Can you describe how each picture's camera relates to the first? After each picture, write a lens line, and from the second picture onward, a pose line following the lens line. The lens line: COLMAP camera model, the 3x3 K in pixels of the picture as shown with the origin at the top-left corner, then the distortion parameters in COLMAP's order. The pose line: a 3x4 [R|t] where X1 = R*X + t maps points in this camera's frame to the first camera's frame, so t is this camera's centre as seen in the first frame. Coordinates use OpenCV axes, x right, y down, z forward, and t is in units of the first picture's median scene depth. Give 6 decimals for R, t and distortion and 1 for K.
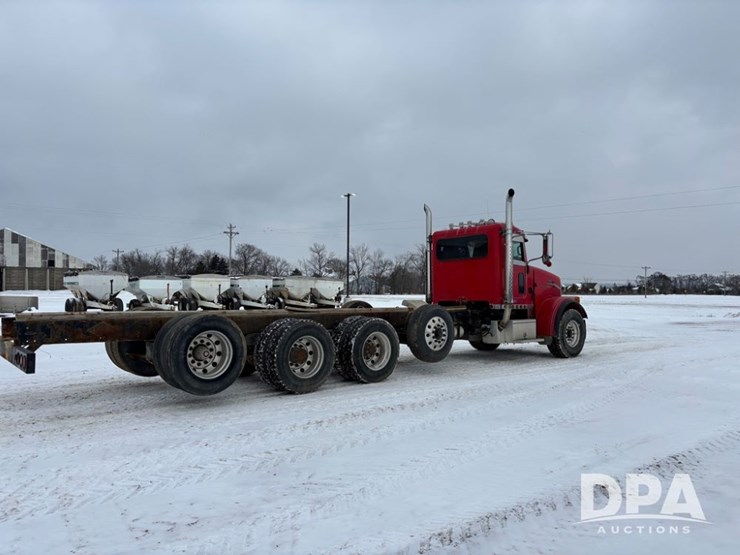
lens RADIAL K [[555.1, 0, 374.0], [0, 555.1, 284.0], [0, 0, 1]] dist [0.065390, -0.071219]
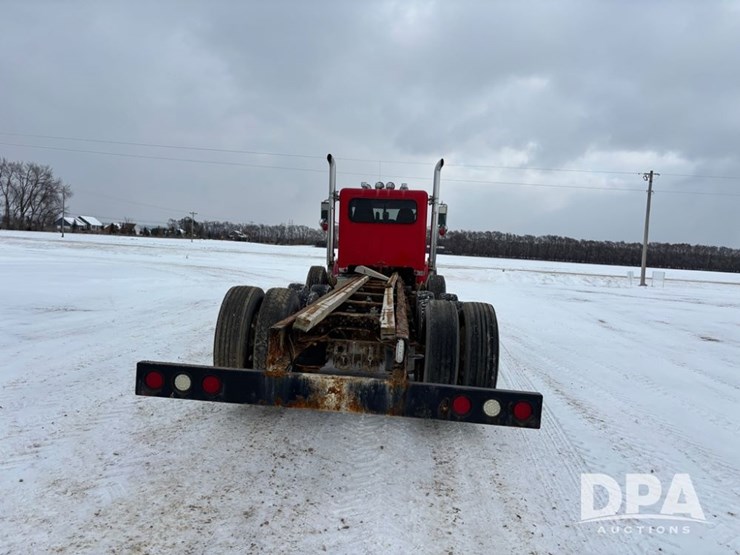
lens RADIAL K [[556.8, 0, 375.4], [0, 556.8, 280.3], [0, 0, 1]] dist [0.082863, -0.106424]
pose [[0.691218, -0.008189, 0.722600, -0.522067], [-0.063202, 0.995419, 0.071737, -0.012949], [-0.719877, -0.095256, 0.687534, 0.326785]]
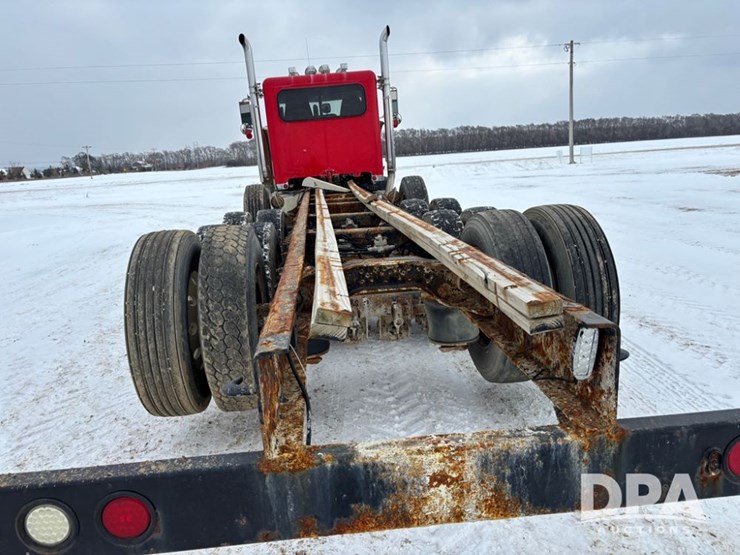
lens RADIAL K [[558.8, 0, 368.5], [0, 558.8, 281.1], [0, 0, 1]] dist [0.014707, 0.003066]
pose [[0.585041, -0.220796, 0.780369, -0.424696], [0.058293, 0.971186, 0.231083, -0.001928], [-0.808906, -0.089703, 0.581055, 0.475642]]
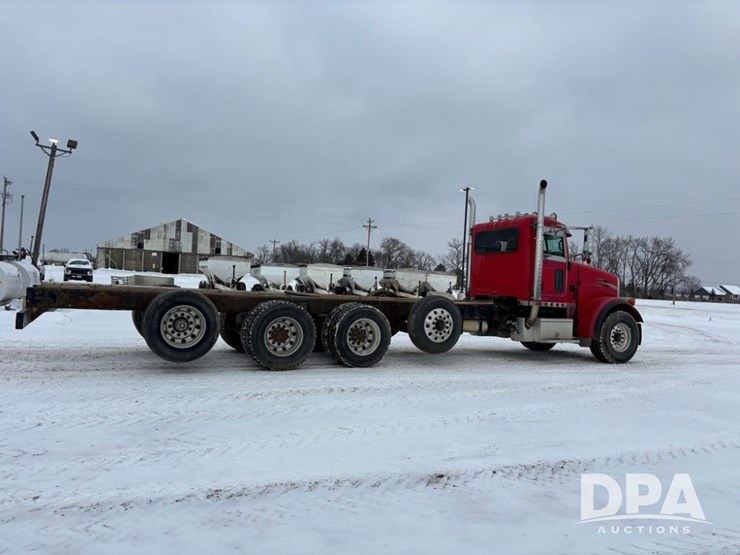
lens RADIAL K [[554.4, 0, 379.4], [0, 554.4, 279.4], [0, 0, 1]] dist [0.062224, -0.073803]
pose [[0.965630, 0.042459, -0.256428, 0.202665], [-0.042449, 0.999083, 0.005579, 0.004858], [0.256430, 0.005498, 0.966547, 0.008457]]
